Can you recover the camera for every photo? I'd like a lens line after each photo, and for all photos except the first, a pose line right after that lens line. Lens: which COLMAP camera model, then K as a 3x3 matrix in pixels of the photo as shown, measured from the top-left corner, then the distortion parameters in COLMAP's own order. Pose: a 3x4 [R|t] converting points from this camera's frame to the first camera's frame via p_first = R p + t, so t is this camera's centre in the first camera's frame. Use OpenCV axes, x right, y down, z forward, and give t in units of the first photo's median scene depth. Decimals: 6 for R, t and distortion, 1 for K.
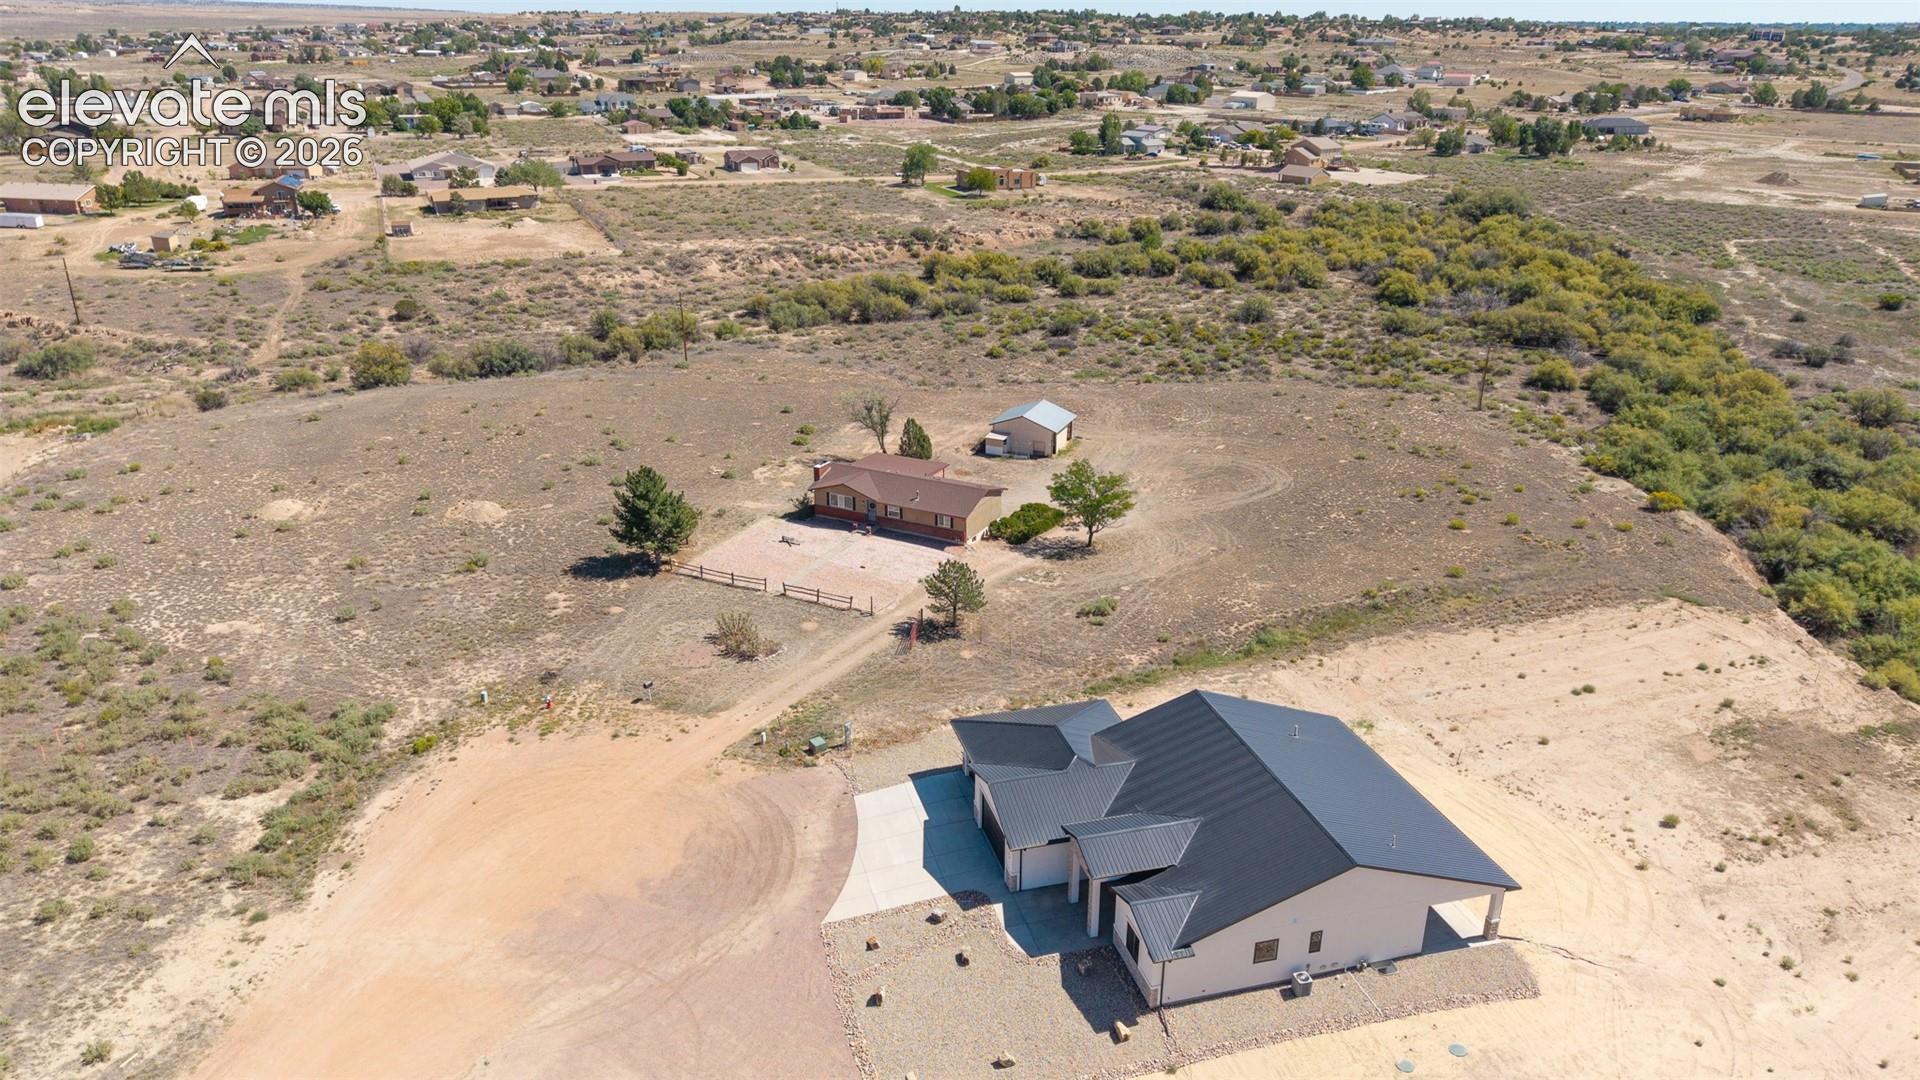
lens RADIAL K [[1279.9, 0, 976.4], [0, 1279.9, 540.5], [0, 0, 1]] dist [0.038676, -0.047151]
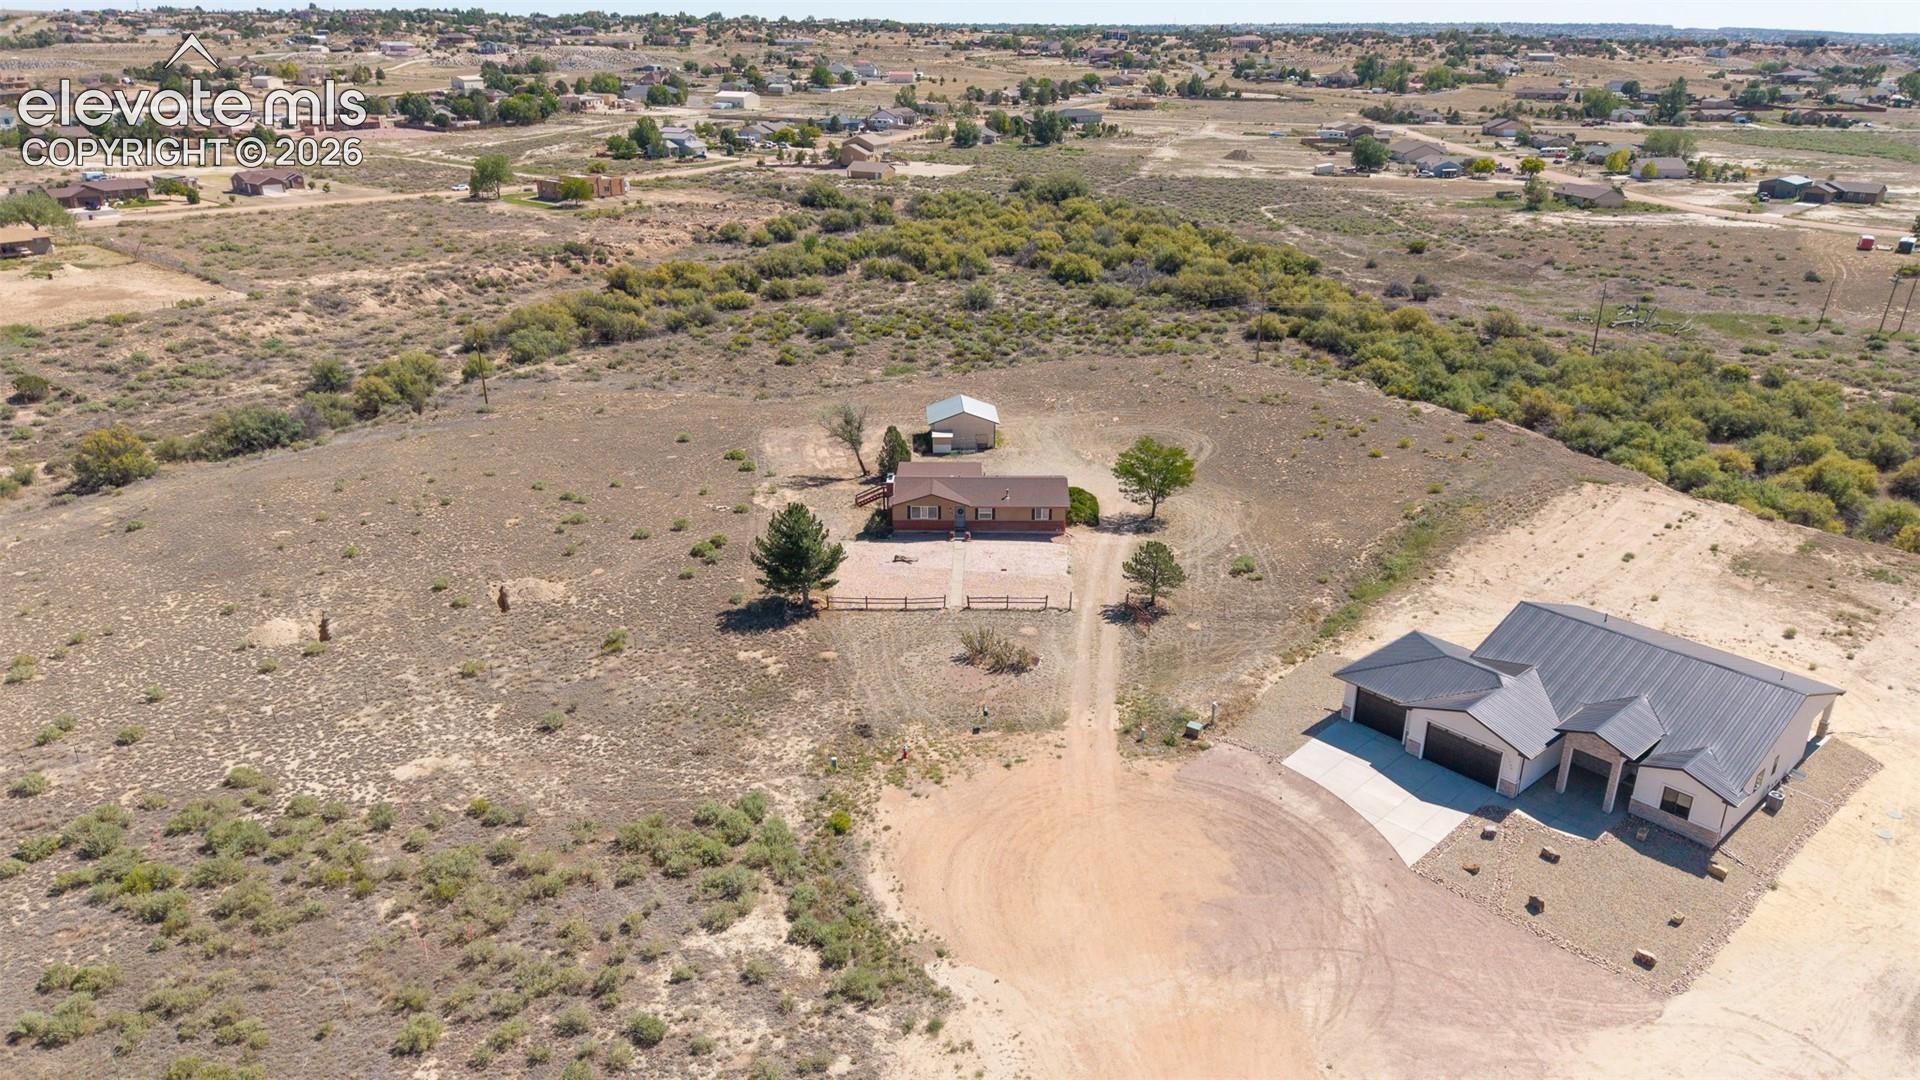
lens RADIAL K [[1279.9, 0, 974.2], [0, 1279.9, 537.6], [0, 0, 1]] dist [0.038676, -0.047151]
pose [[0.898865, -0.163257, 0.406681, -0.181015], [0.164152, 0.985884, 0.032954, -0.014264], [-0.406320, 0.037136, 0.912976, 0.034891]]
